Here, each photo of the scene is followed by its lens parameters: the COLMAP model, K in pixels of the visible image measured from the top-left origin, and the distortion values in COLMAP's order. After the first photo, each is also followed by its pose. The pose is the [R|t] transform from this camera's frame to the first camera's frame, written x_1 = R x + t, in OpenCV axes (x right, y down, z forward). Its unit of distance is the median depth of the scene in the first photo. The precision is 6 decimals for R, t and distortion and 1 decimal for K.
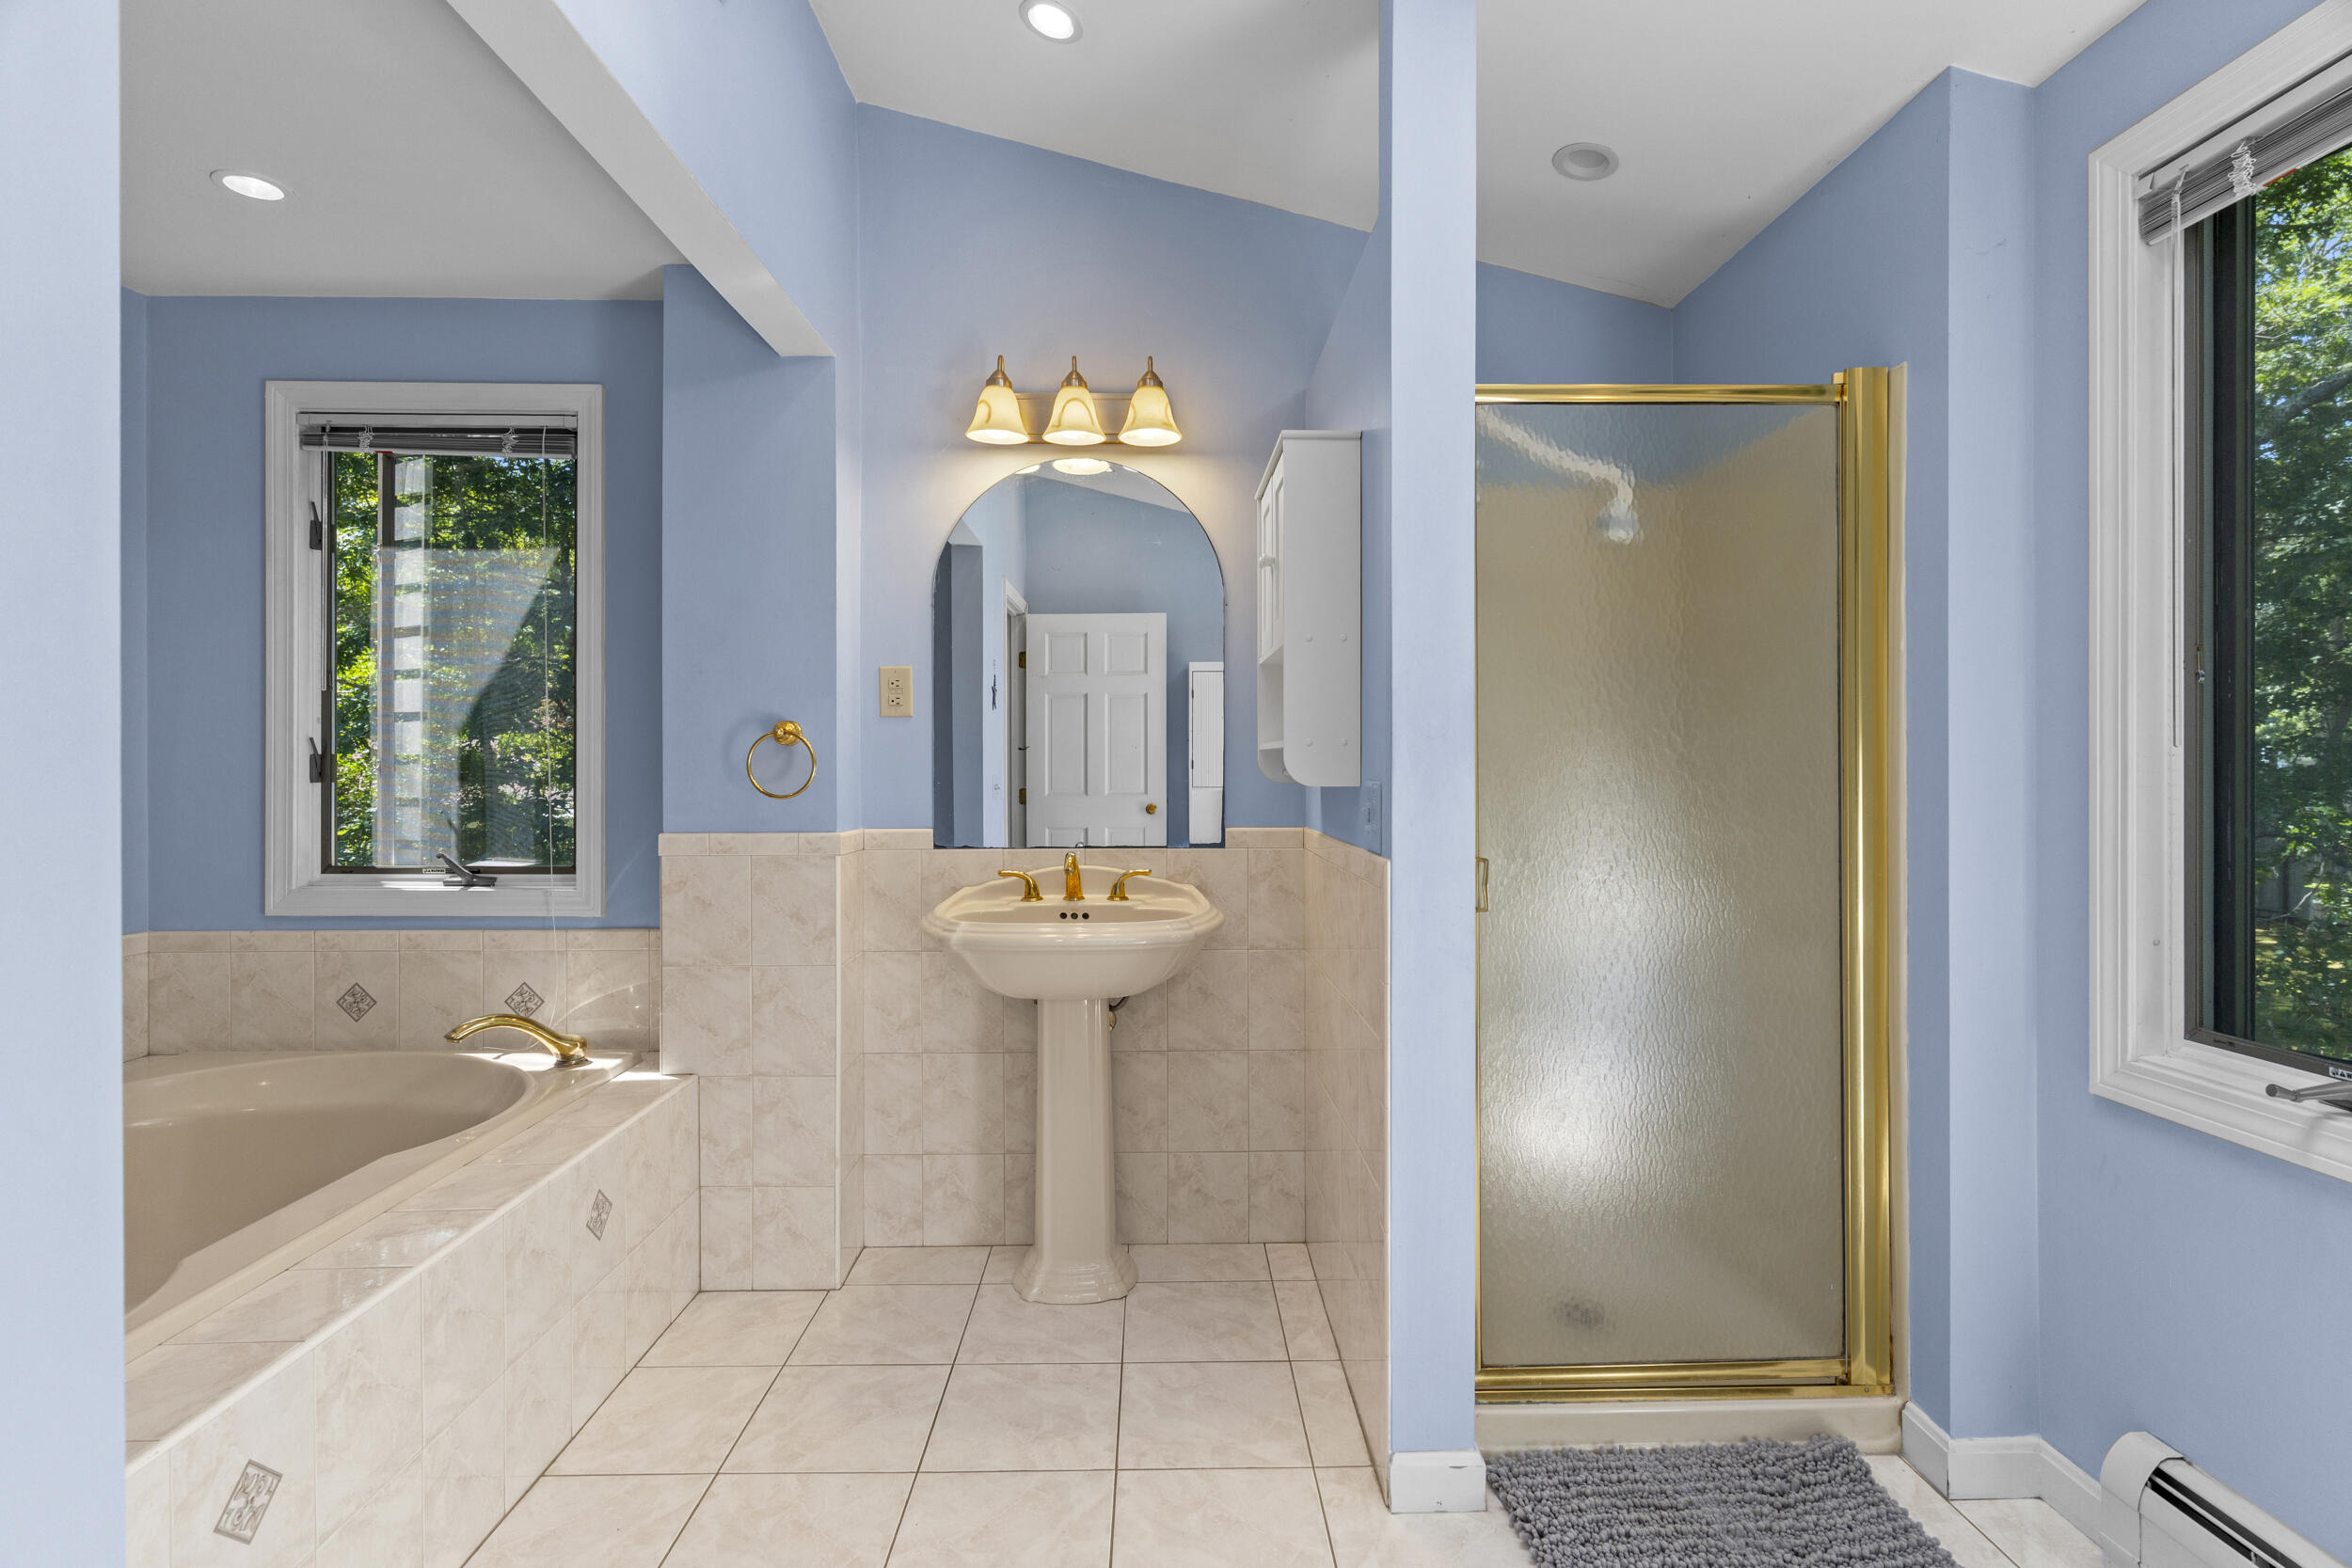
lens RADIAL K [[1117.6, 0, 1180.4], [0, 1117.6, 771.8], [0, 0, 1]] dist [0.002130, -0.000971]
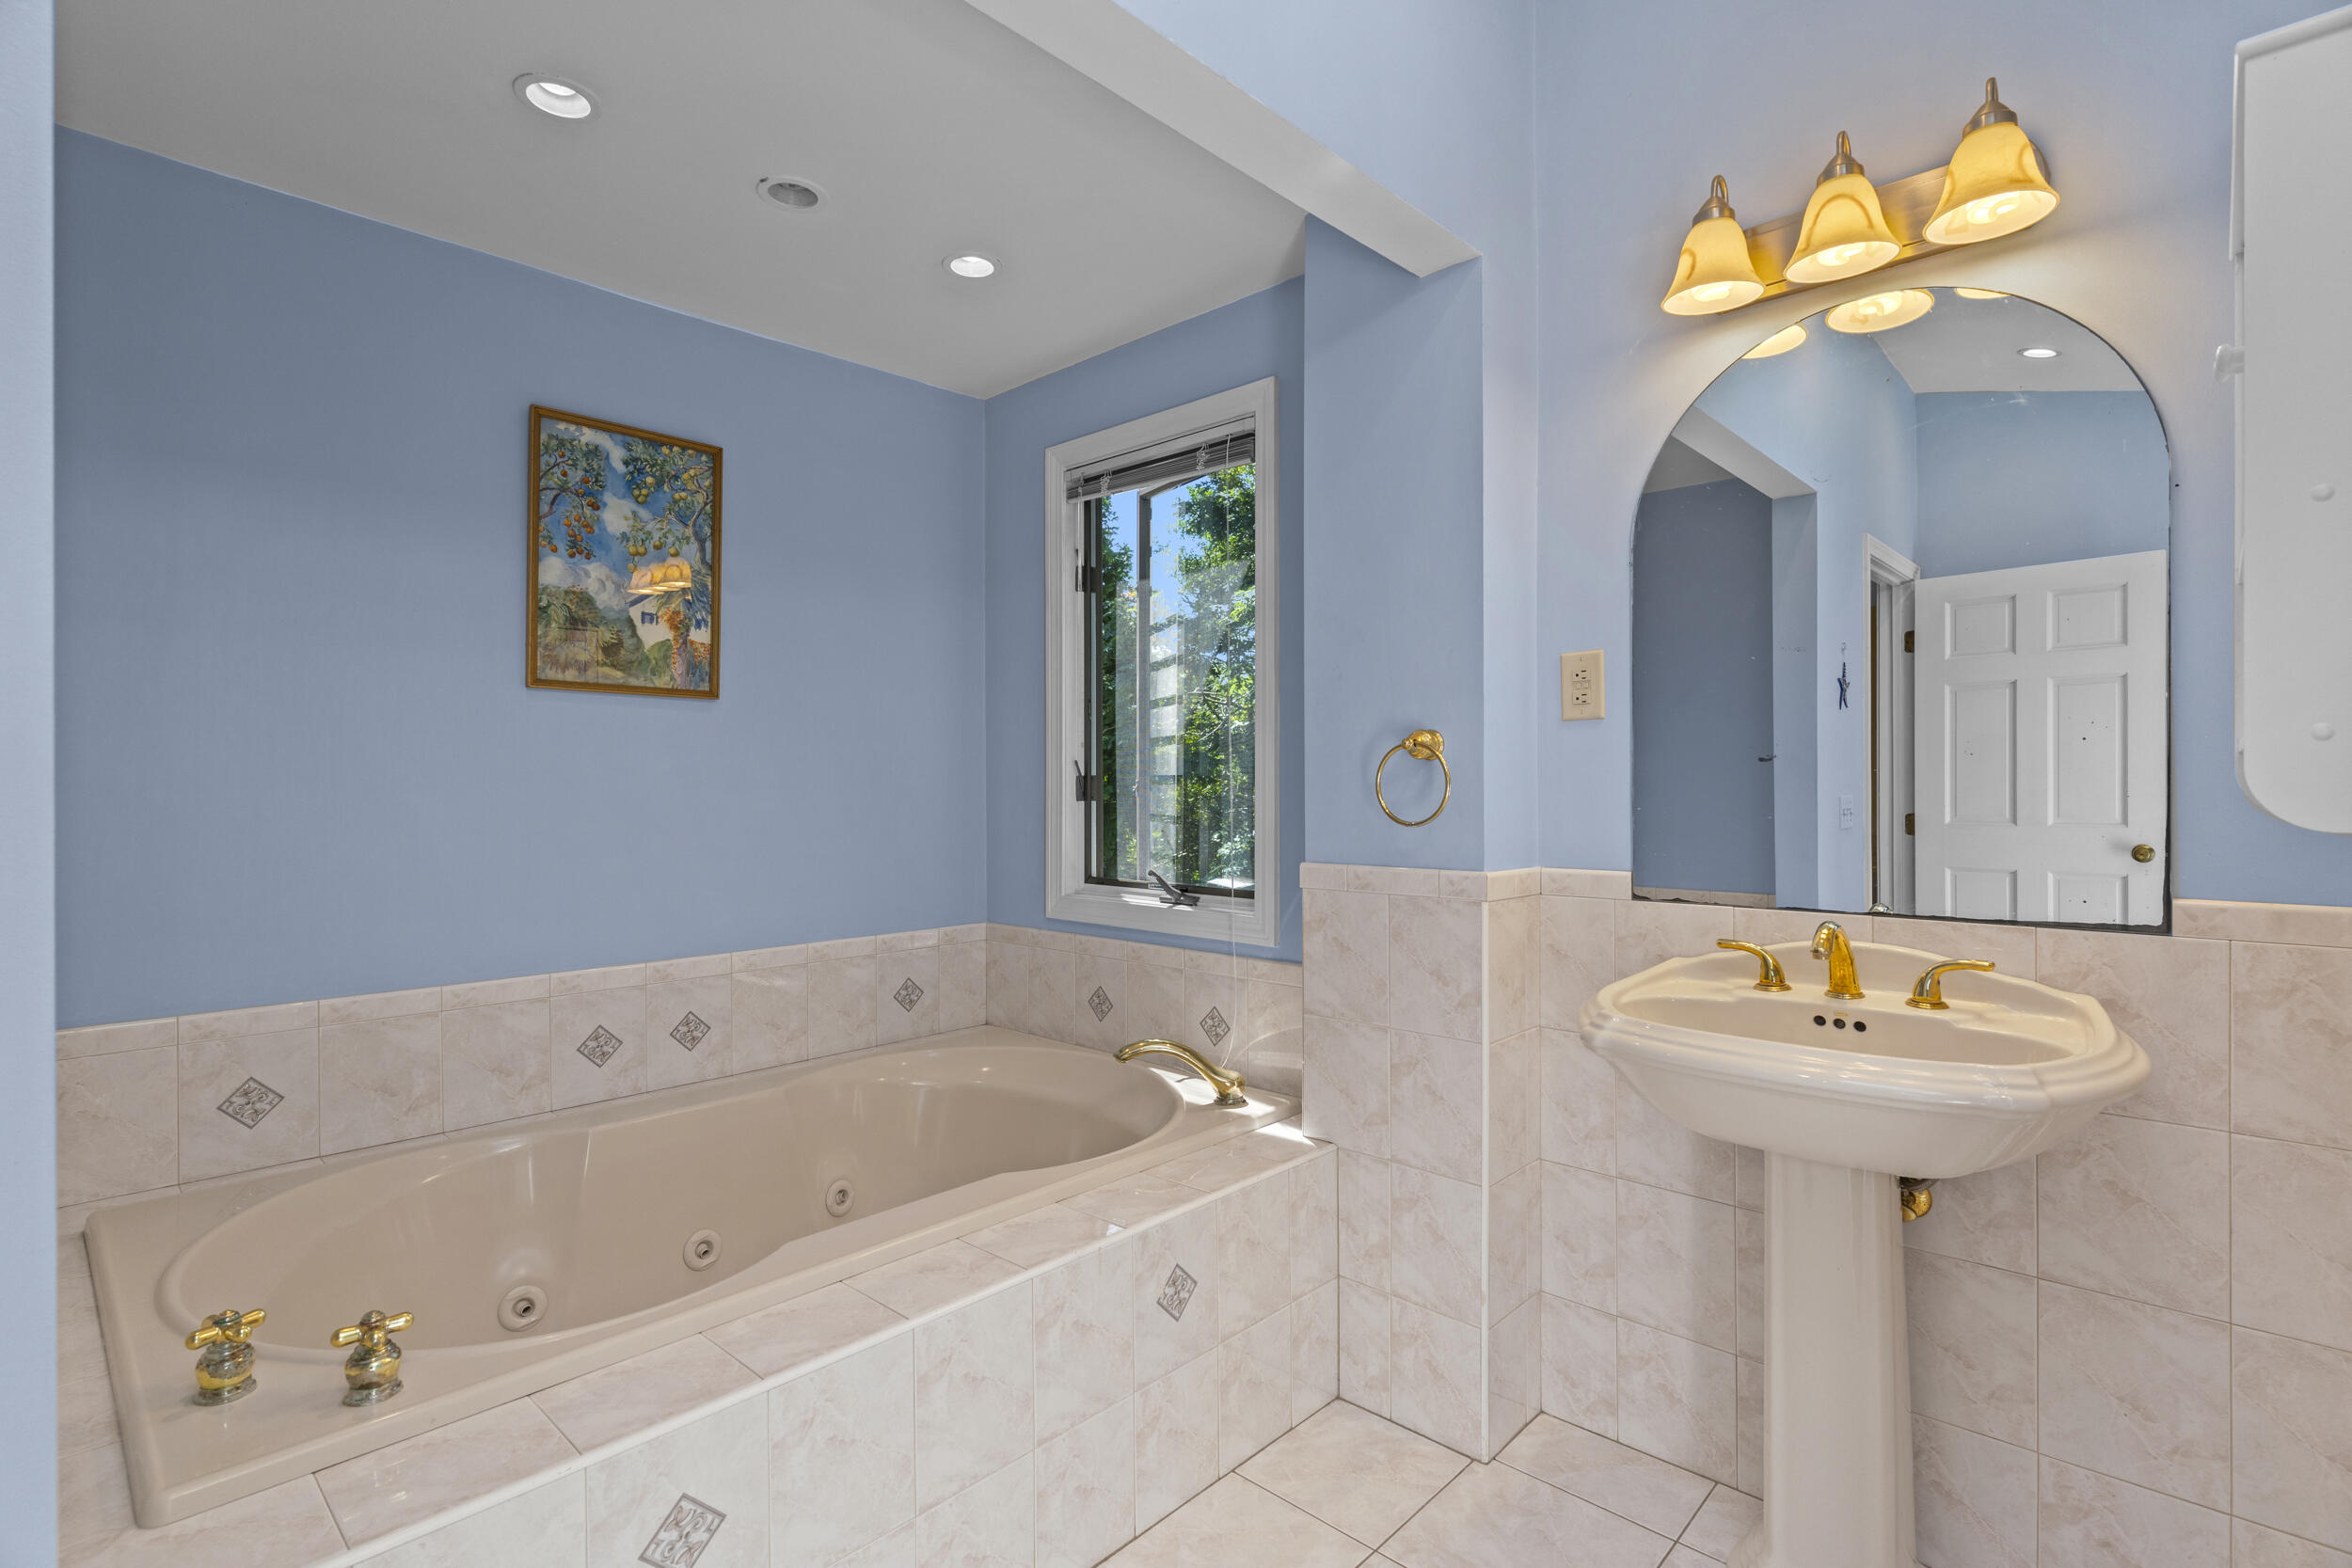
lens RADIAL K [[1117.6, 0, 1172.3], [0, 1117.6, 793.0], [0, 0, 1]] dist [0.002130, -0.000971]
pose [[0.712633, 0.002688, -0.701532, 0.078207], [-0.000799, 0.999995, 0.003021, -0.002170], [0.701537, -0.001592, 0.712631, 0.288941]]
